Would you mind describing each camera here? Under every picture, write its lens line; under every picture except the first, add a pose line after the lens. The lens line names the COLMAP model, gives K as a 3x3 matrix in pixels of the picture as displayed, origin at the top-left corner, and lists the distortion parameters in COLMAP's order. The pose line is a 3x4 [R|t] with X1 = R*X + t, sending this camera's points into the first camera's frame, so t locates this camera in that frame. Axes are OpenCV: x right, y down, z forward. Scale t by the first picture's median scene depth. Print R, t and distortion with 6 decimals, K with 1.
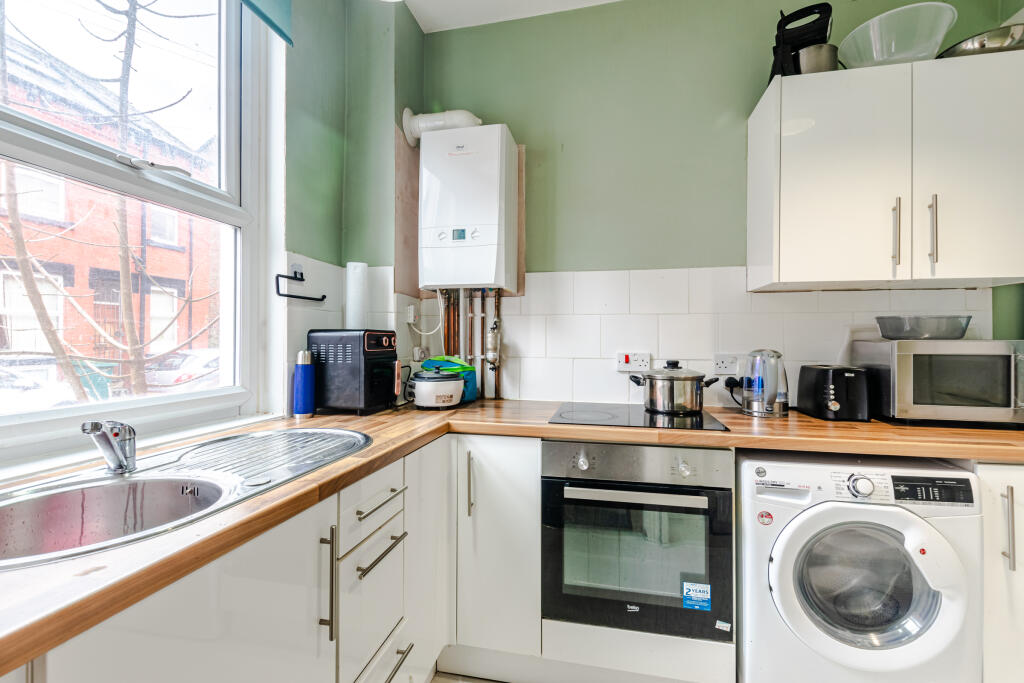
lens RADIAL K [[449.9, 0, 512.0], [0, 449.9, 341.5], [0, 0, 1]] dist [0.000834, 0.000184]
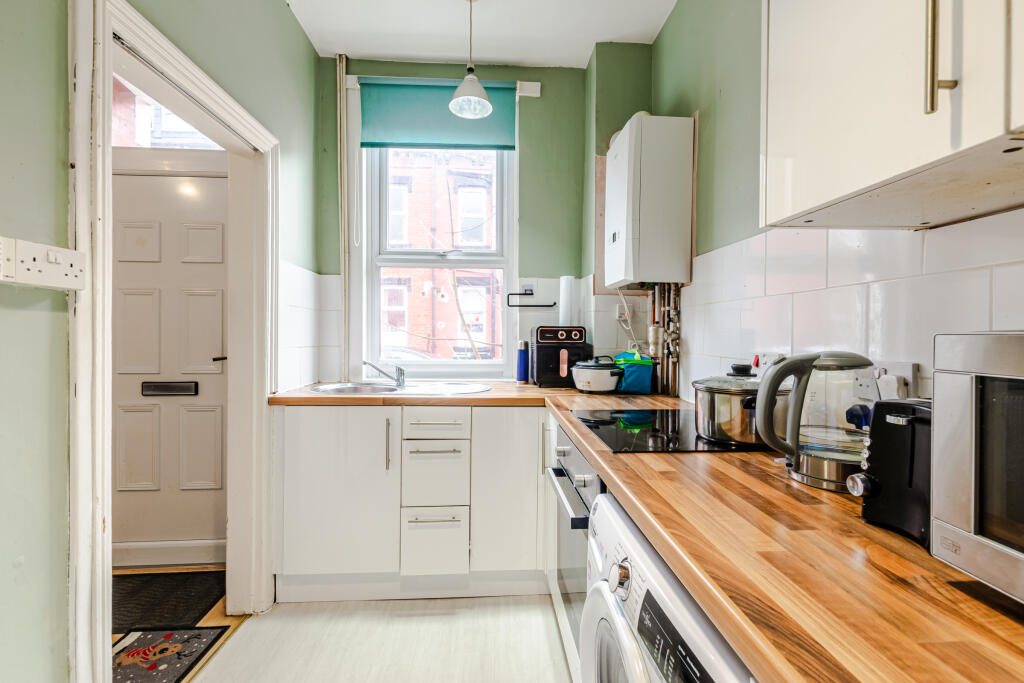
lens RADIAL K [[449.9, 0, 512.0], [0, 449.9, 341.5], [0, 0, 1]] dist [0.000834, 0.000184]
pose [[0.265602, 0.014692, -0.963971, 0.910656], [-0.005427, 0.999891, 0.013744, 0.001922], [0.964067, 0.001581, 0.265653, 0.489969]]
